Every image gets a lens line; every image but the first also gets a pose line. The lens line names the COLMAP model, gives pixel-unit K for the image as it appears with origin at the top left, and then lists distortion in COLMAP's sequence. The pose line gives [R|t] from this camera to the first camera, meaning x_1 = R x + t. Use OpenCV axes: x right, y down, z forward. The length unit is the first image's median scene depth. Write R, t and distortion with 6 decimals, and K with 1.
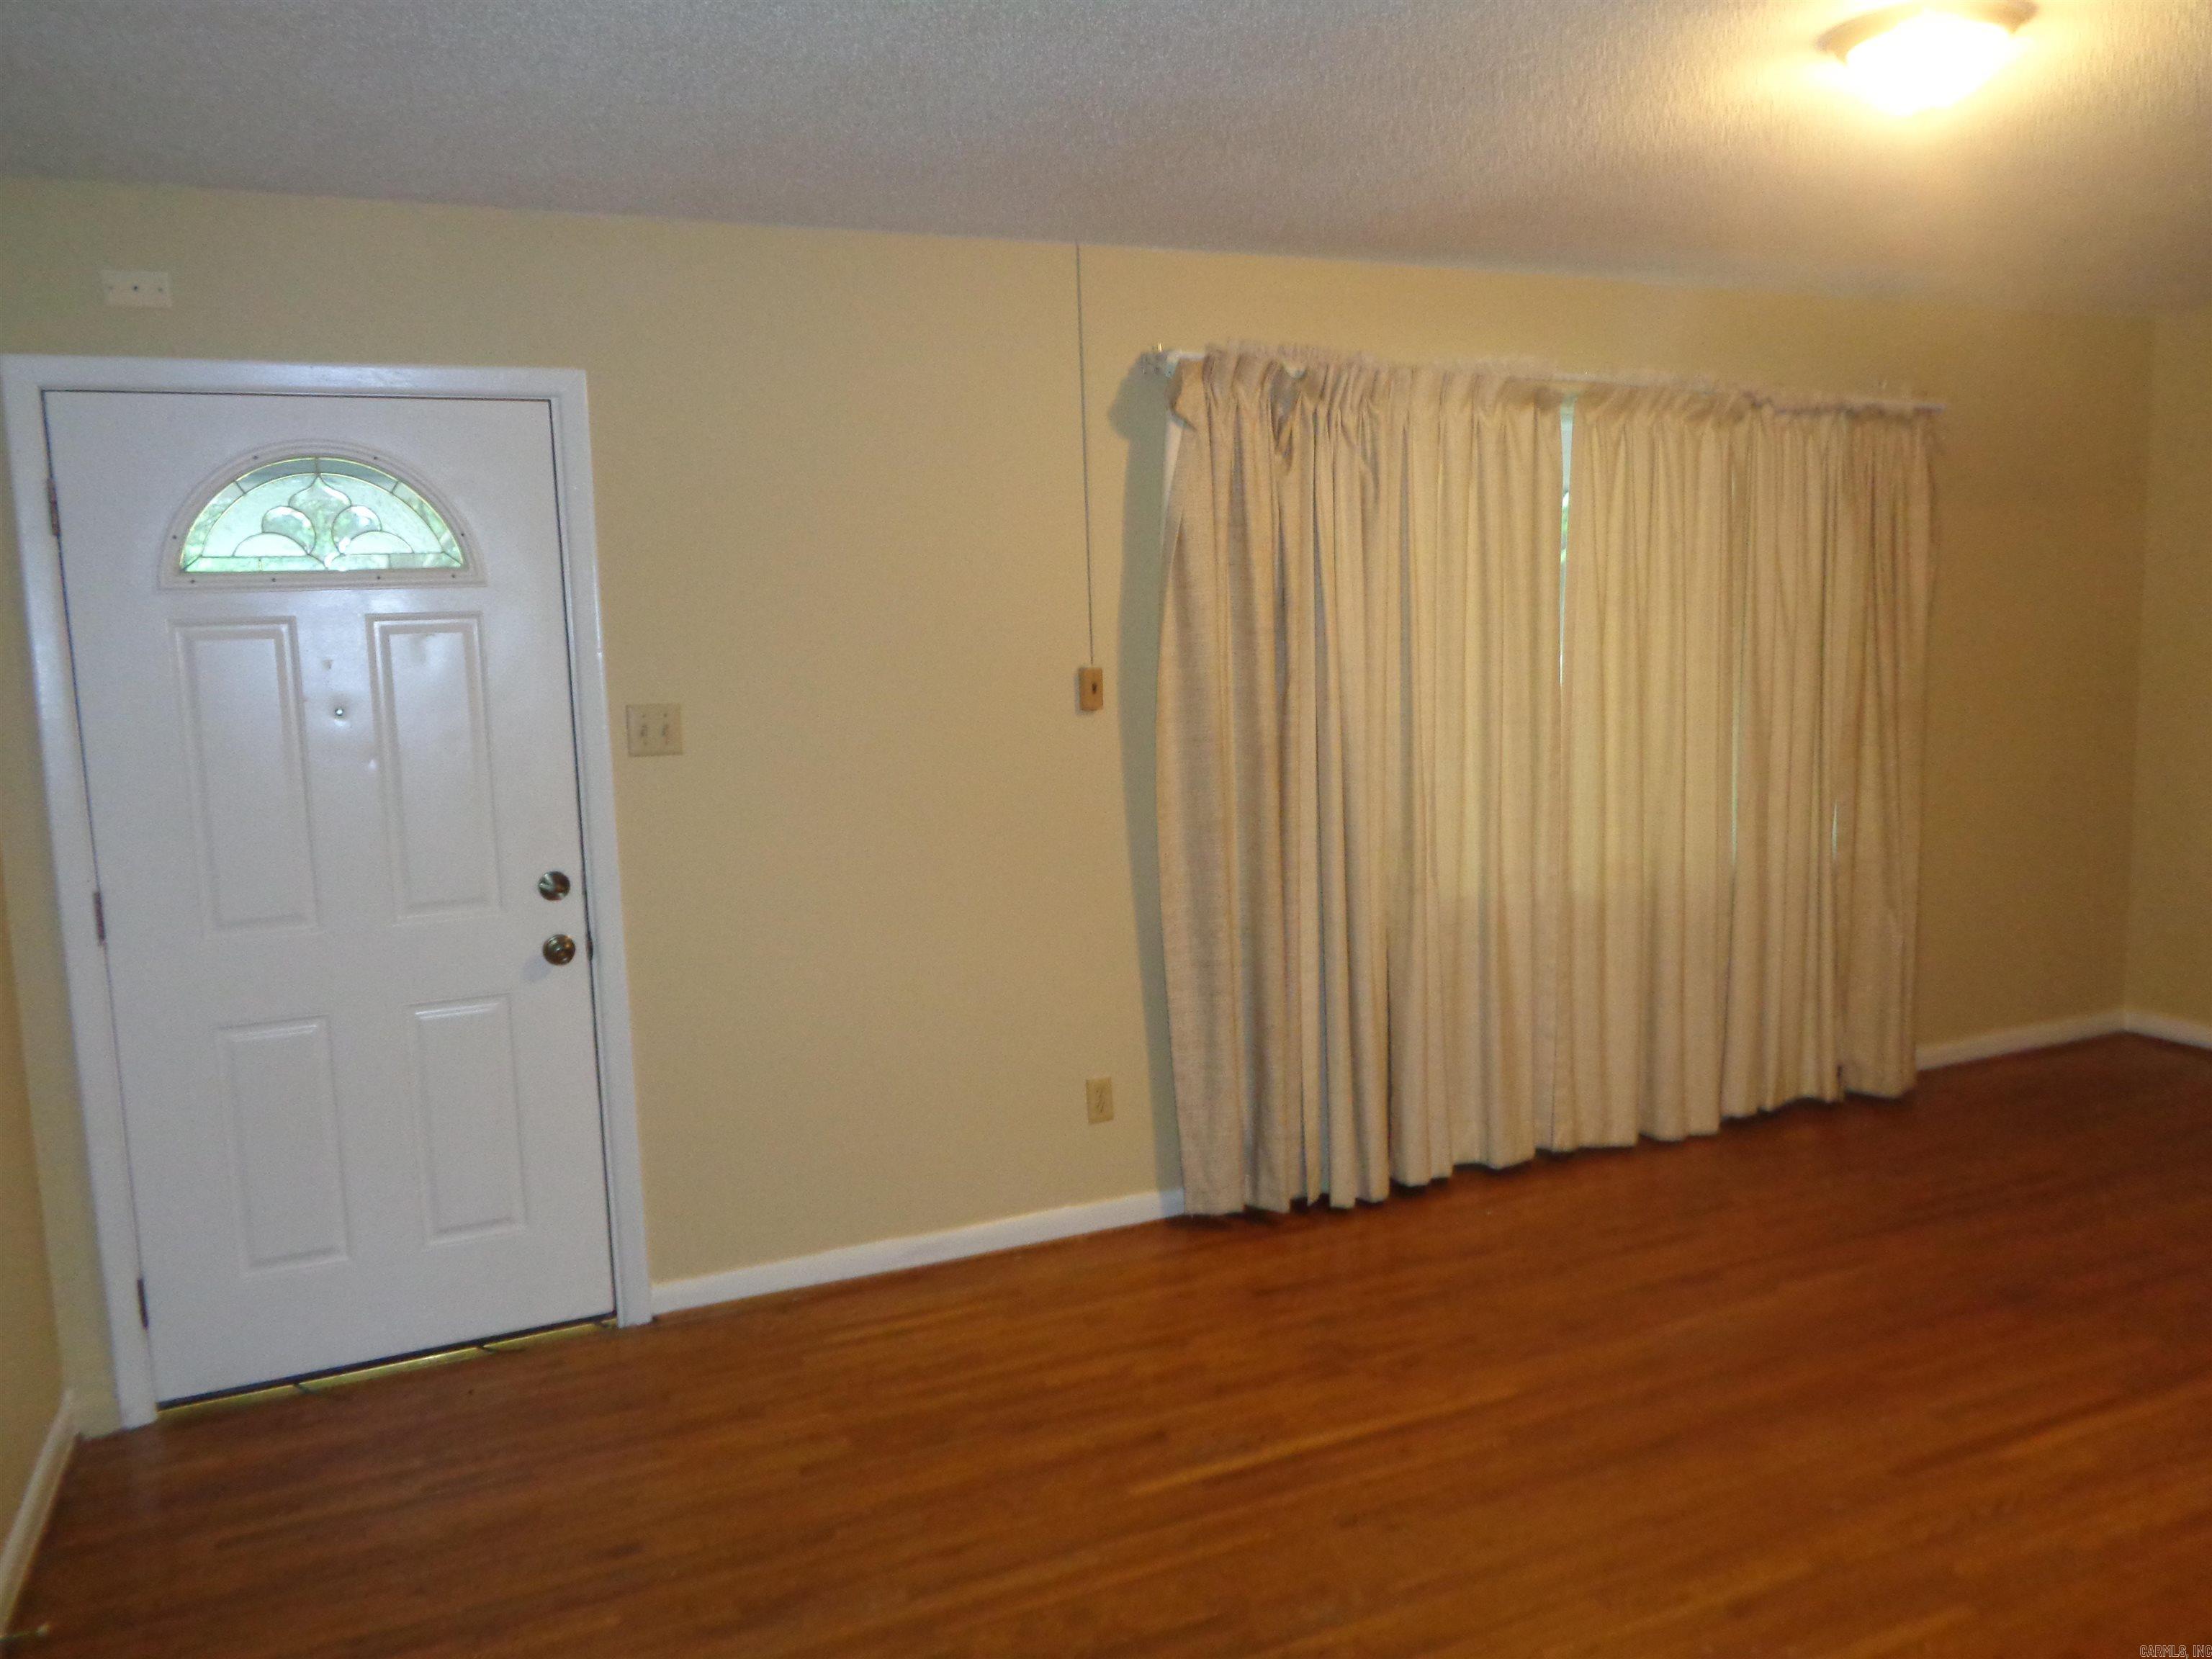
lens RADIAL K [[1664.7, 0, 1106.0], [0, 1664.7, 829.5], [0, 0, 1]] dist [0.005419, 0.000695]
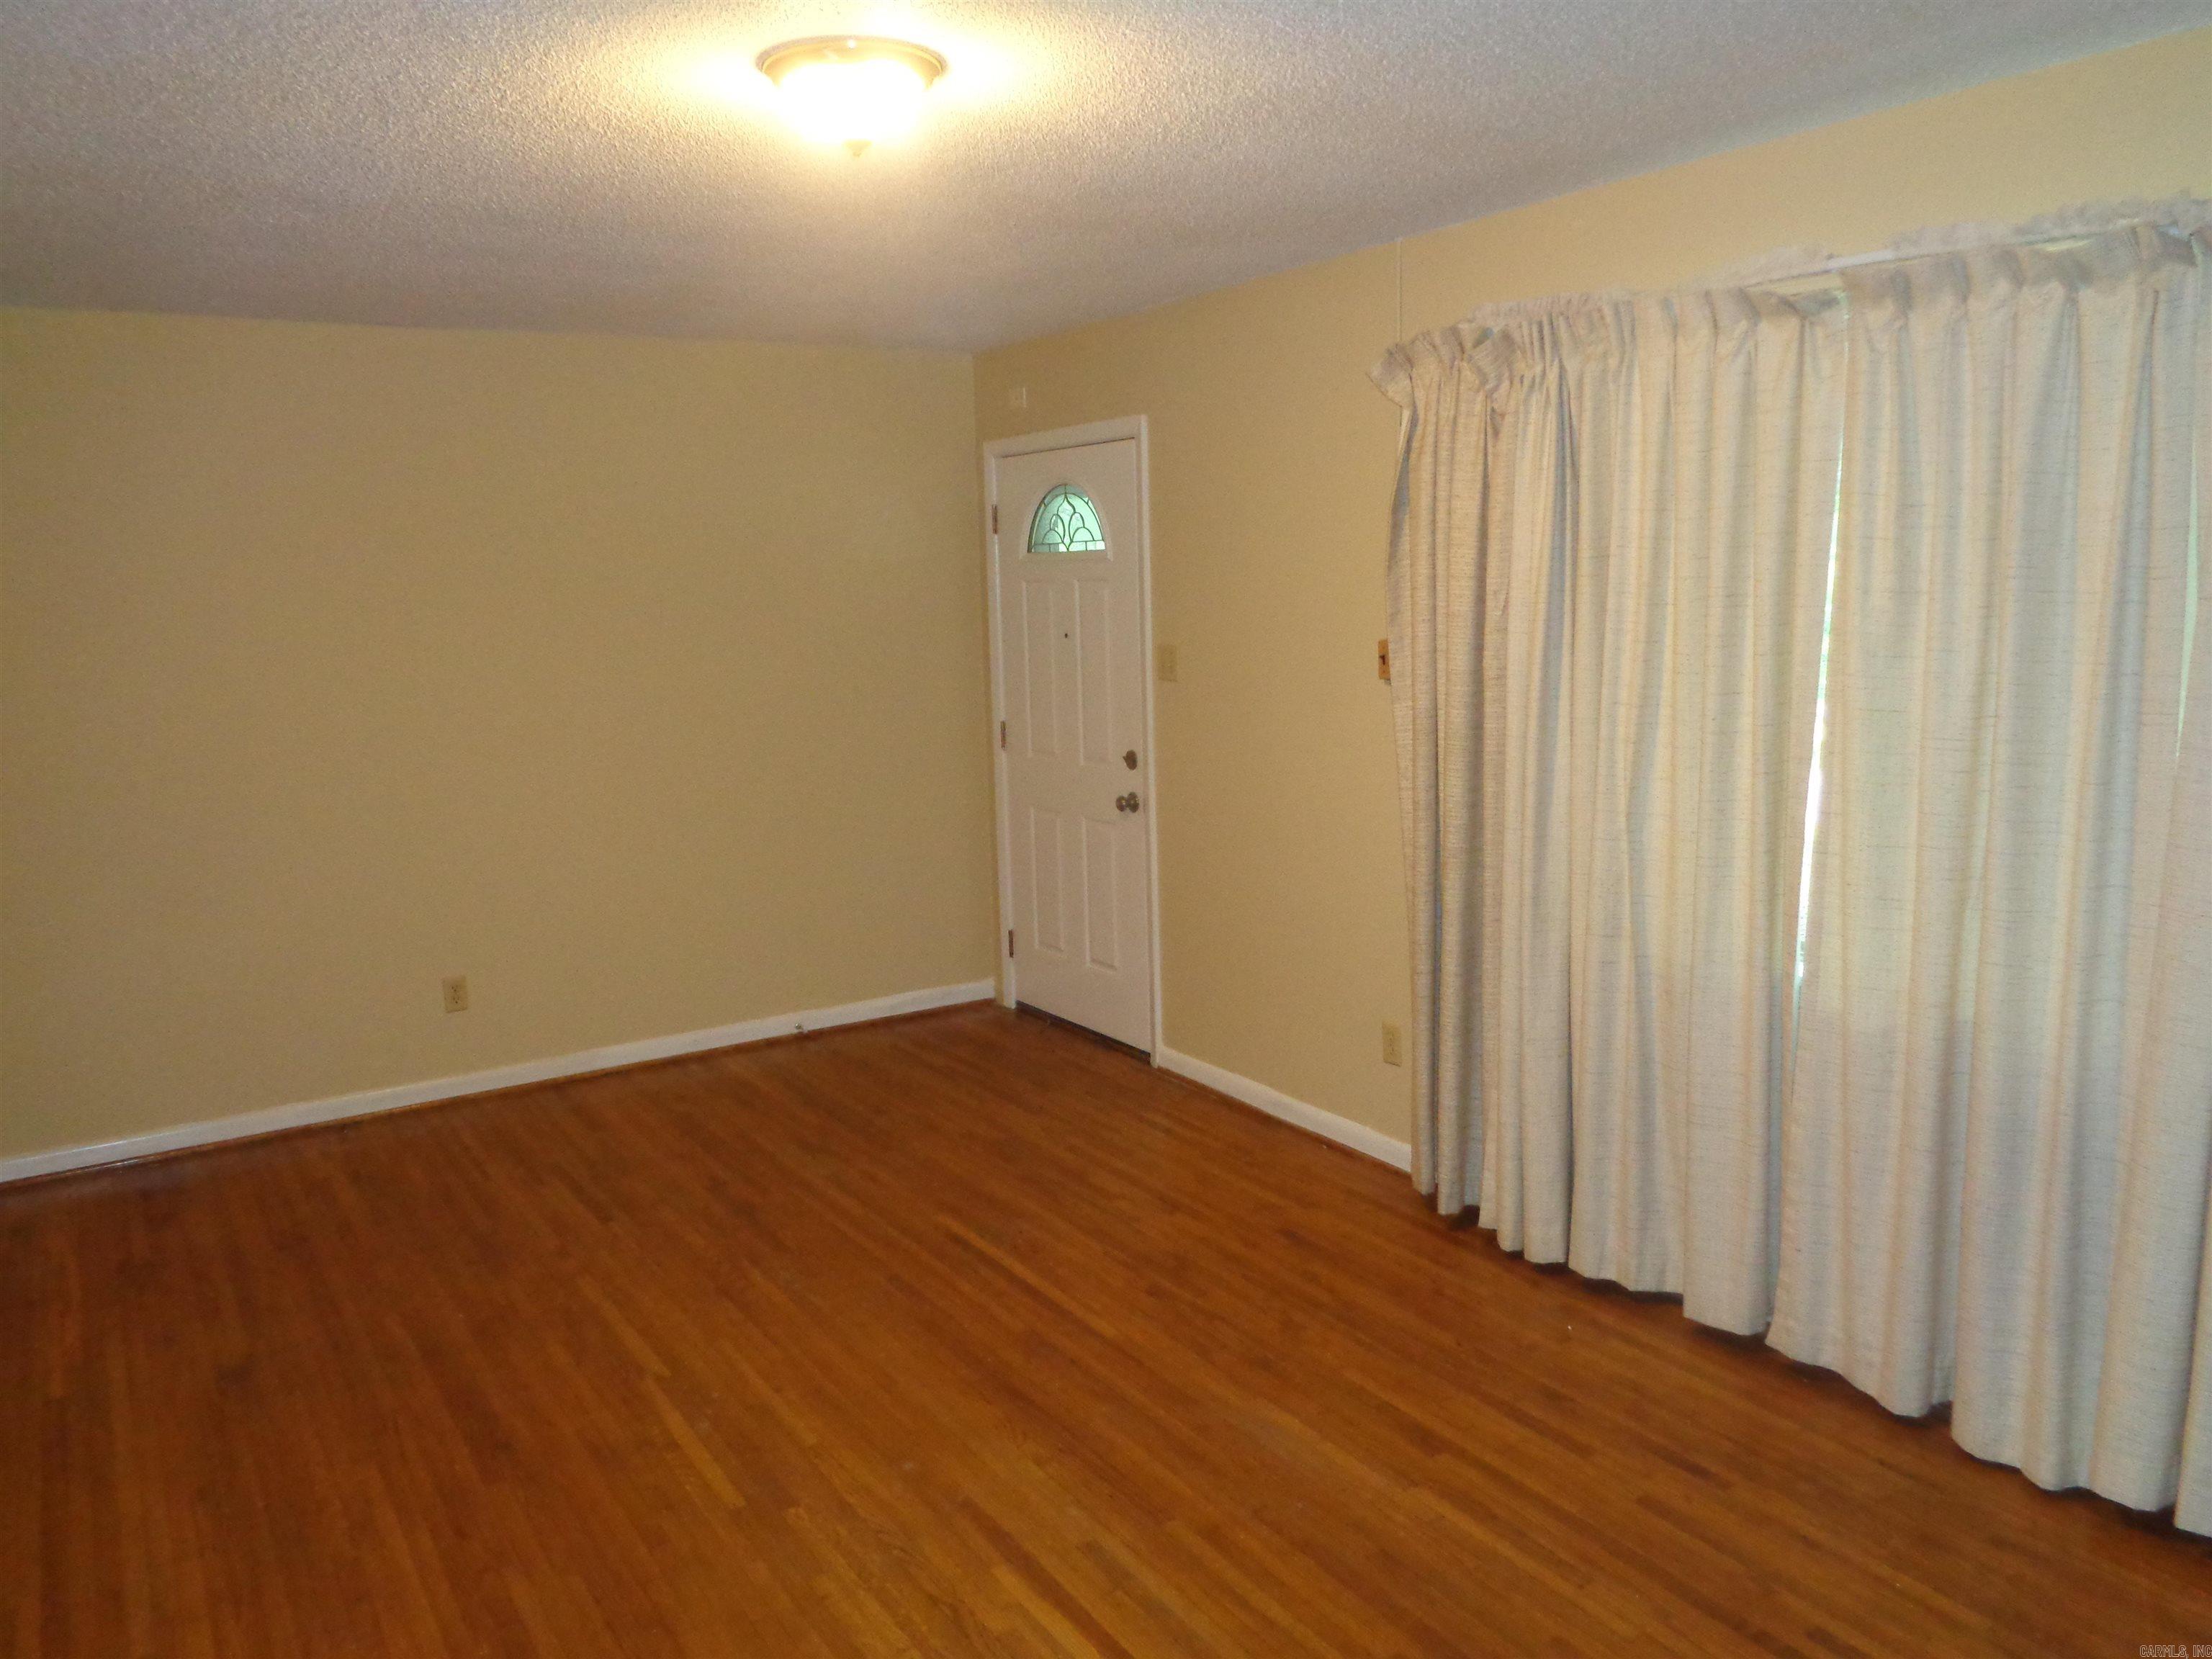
lens RADIAL K [[1664.7, 0, 1106.0], [0, 1664.7, 829.5], [0, 0, 1]] dist [0.005419, 0.000695]
pose [[0.146753, 0.180134, -0.972633, 1.141538], [-0.110534, 0.980107, 0.164841, -0.149782], [0.982978, 0.083319, 0.163745, 0.732054]]
